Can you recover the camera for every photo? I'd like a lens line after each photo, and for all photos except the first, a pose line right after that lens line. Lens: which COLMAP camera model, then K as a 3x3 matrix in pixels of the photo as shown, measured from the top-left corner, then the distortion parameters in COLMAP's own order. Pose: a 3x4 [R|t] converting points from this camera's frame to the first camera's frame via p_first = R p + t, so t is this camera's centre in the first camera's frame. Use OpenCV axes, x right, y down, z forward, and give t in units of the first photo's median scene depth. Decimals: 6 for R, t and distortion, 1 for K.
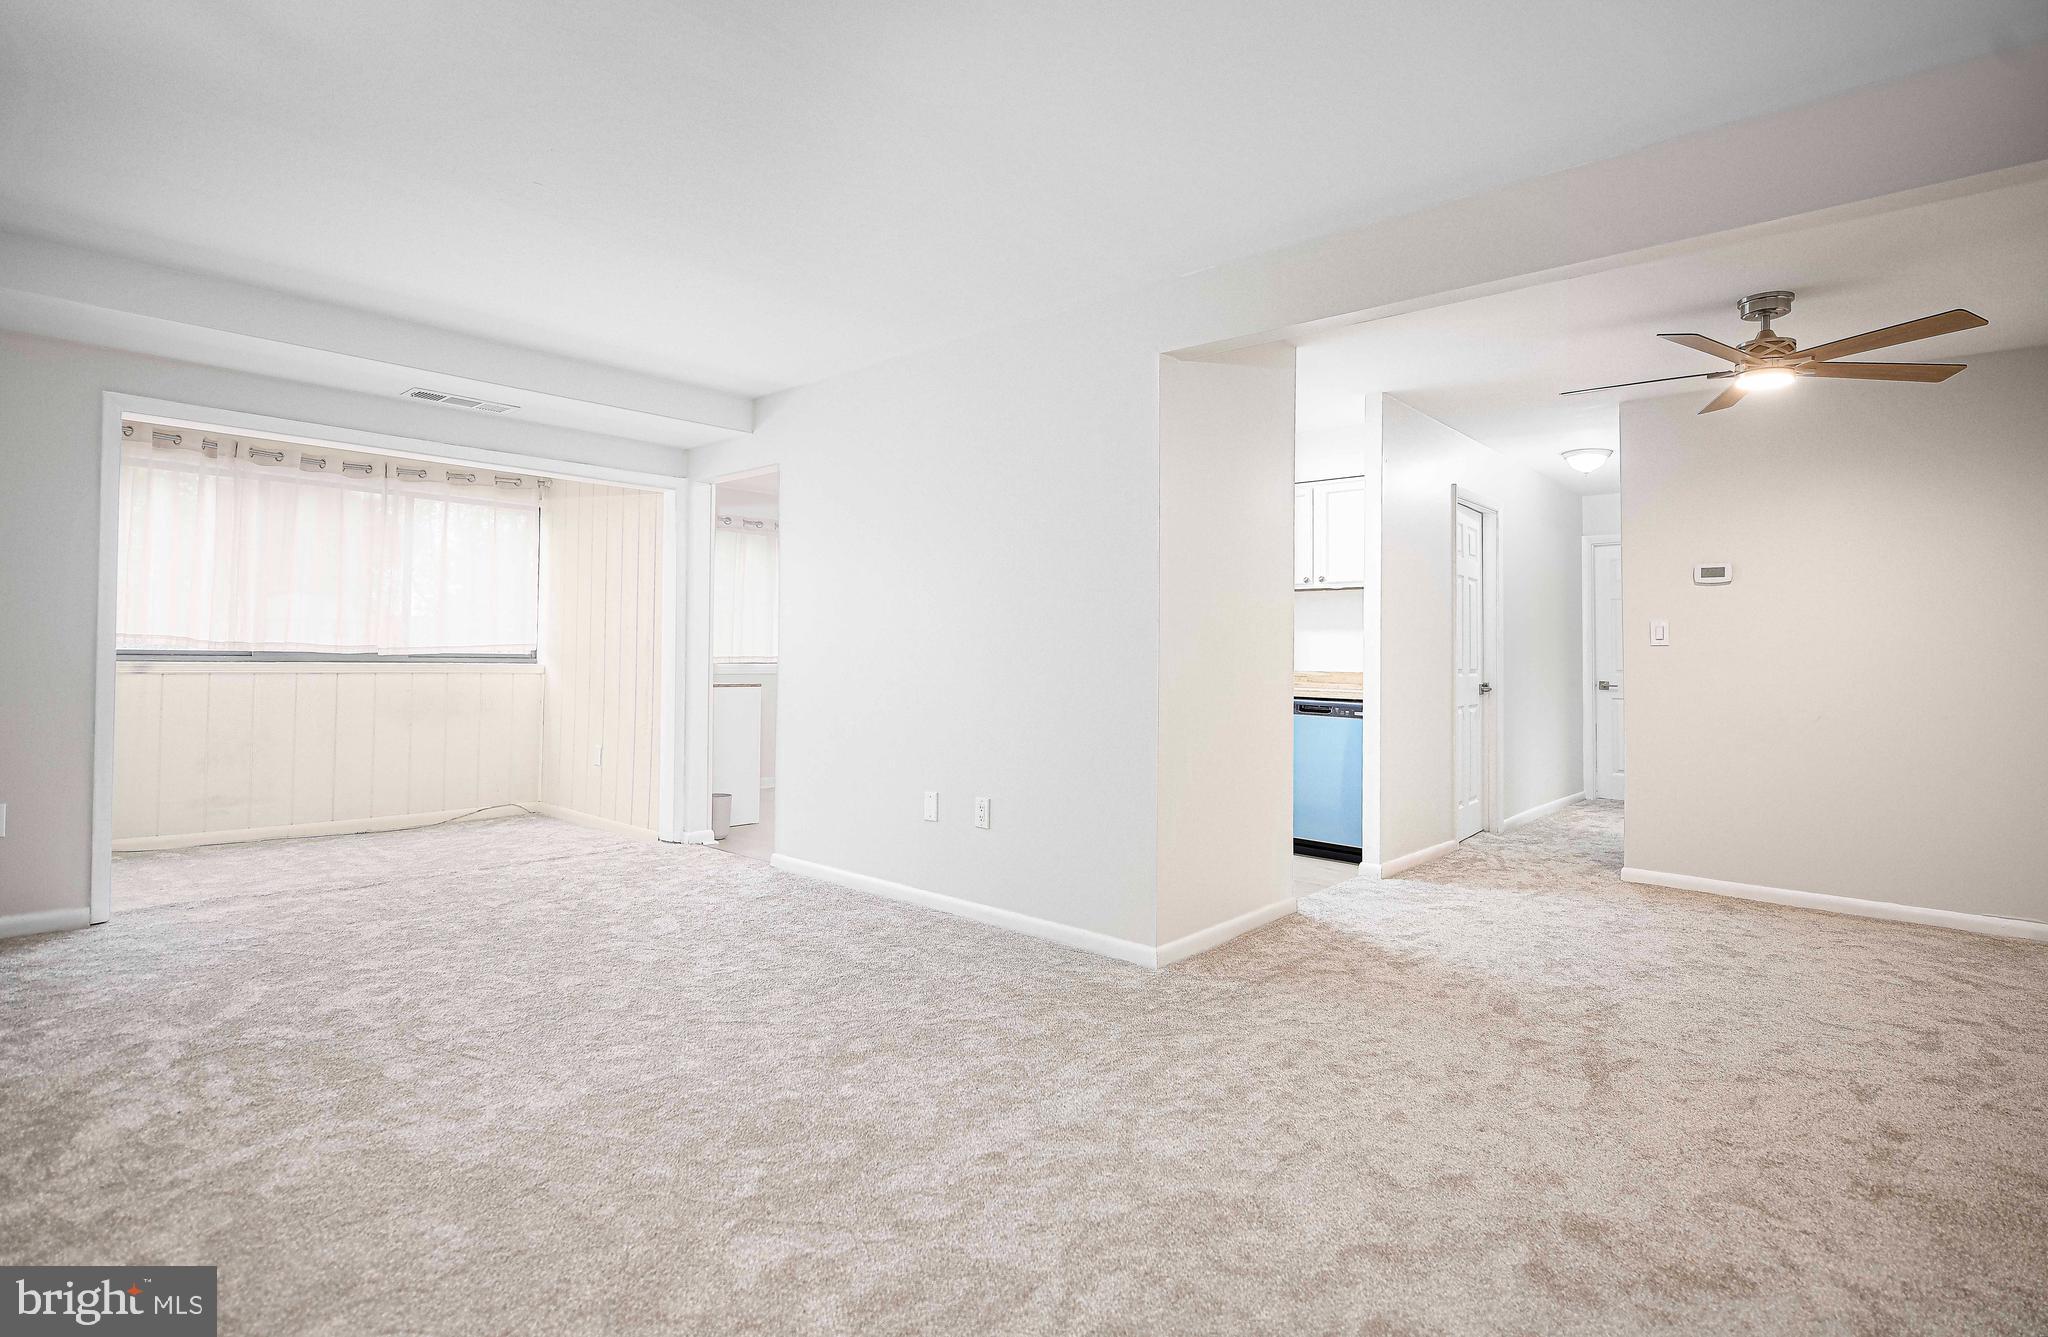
lens RADIAL K [[970.7, 0, 1022.2], [0, 970.7, 637.2], [0, 0, 1]] dist [-0.002526, -0.000204]
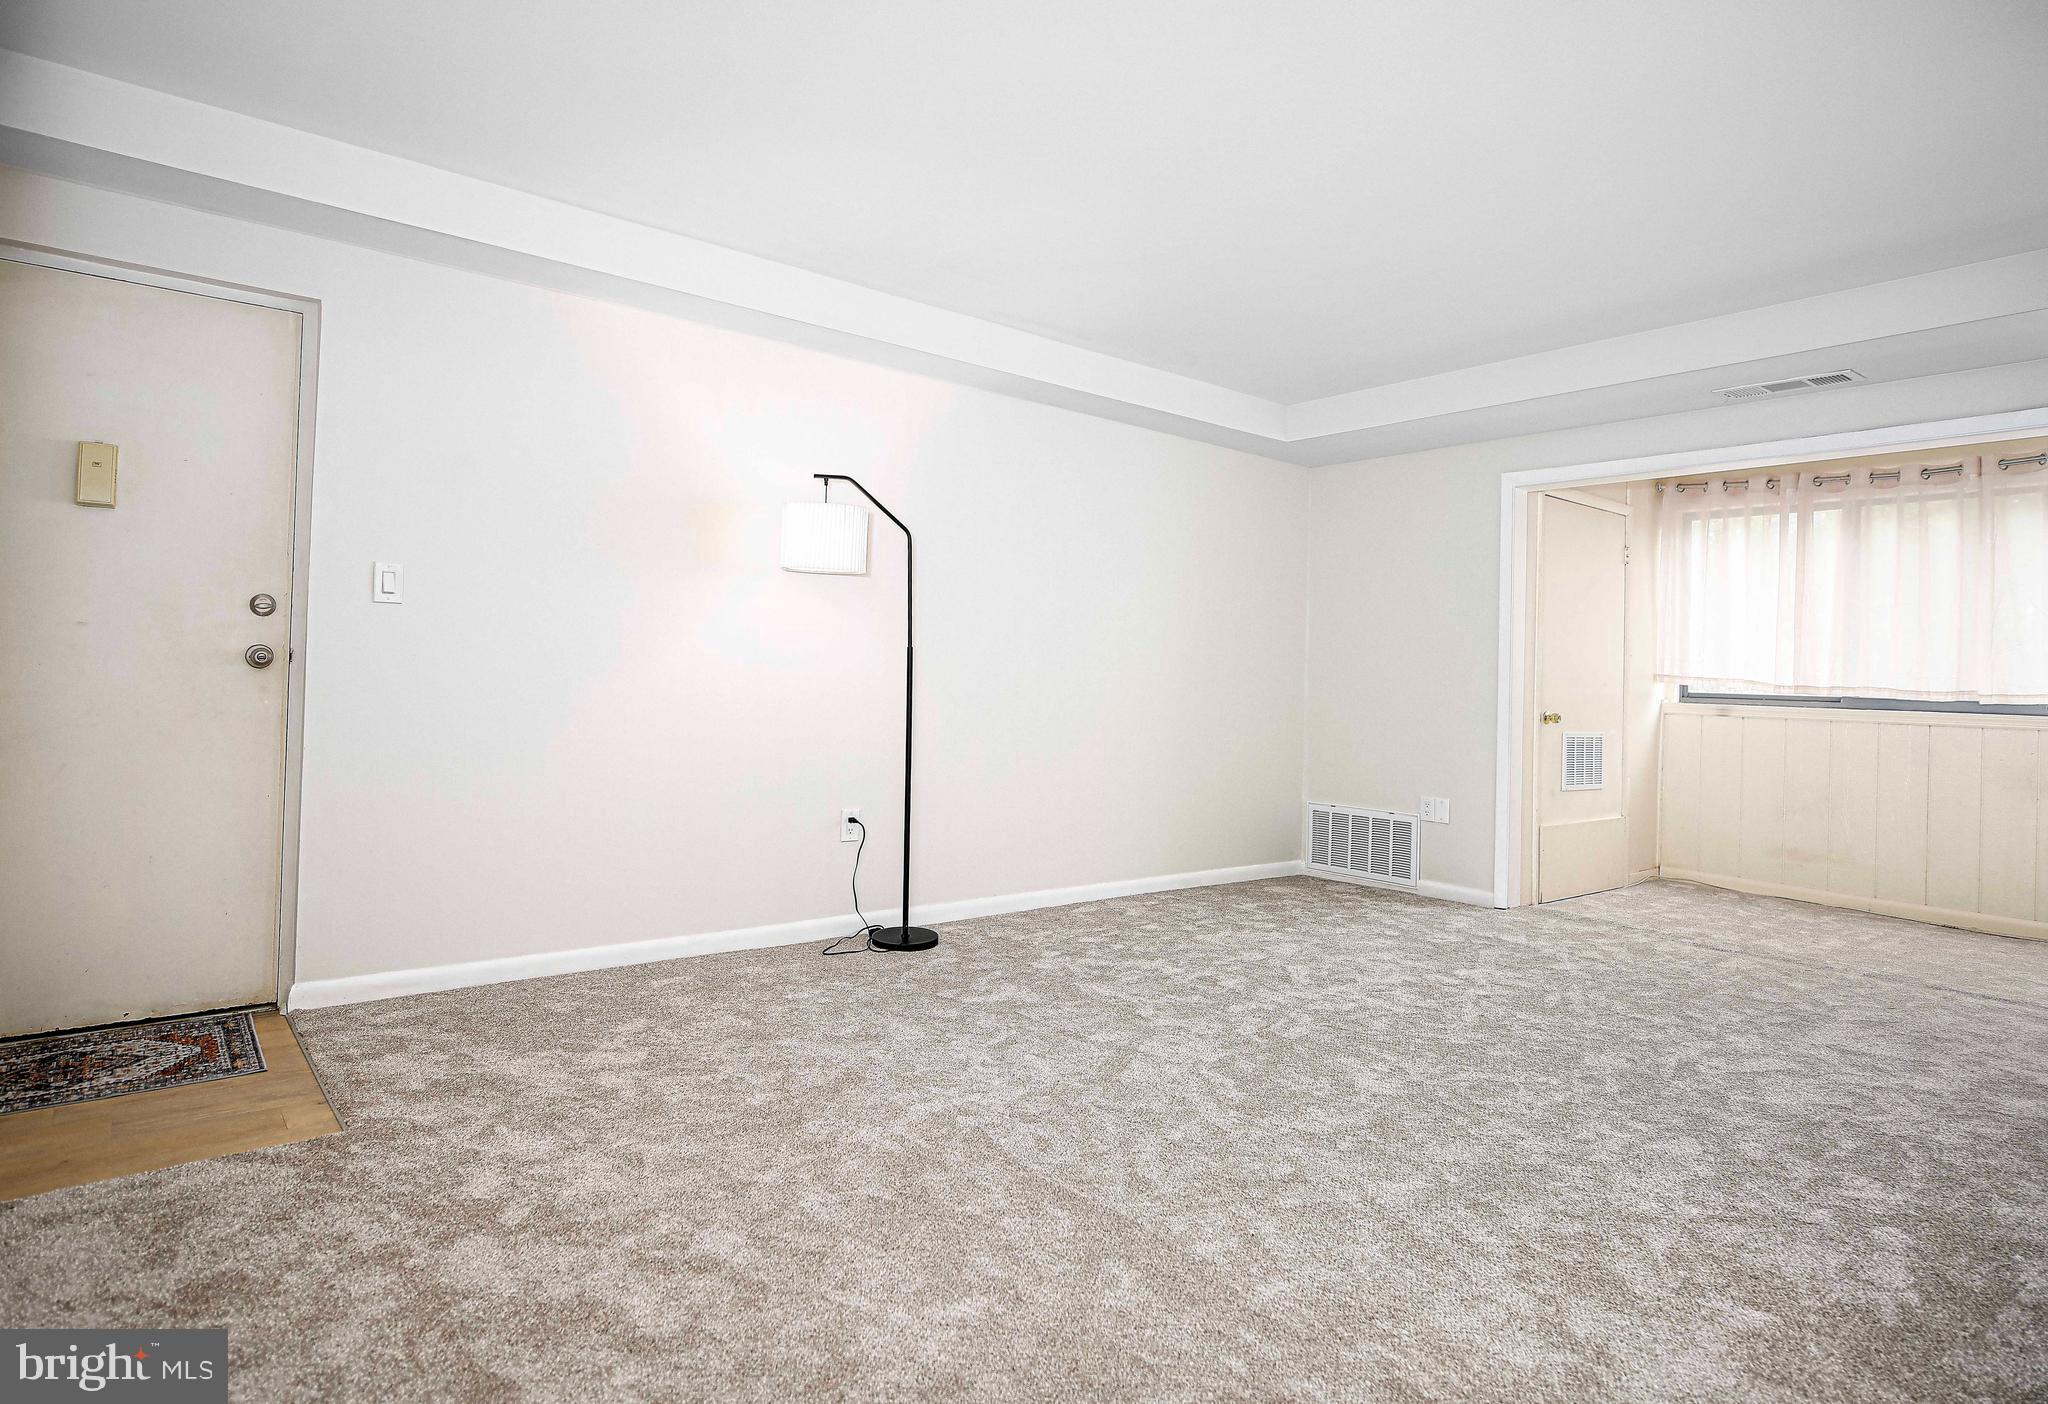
lens RADIAL K [[1130.2, 0, 1019.9], [0, 1130.2, 657.4], [0, 0, 1]] dist [0.002281, -0.017013]
pose [[-0.155470, -0.028912, -0.987417, 1.086785], [-0.010749, 0.999562, -0.027575, 0.043630], [0.987782, 0.006327, -0.155713, 1.179392]]
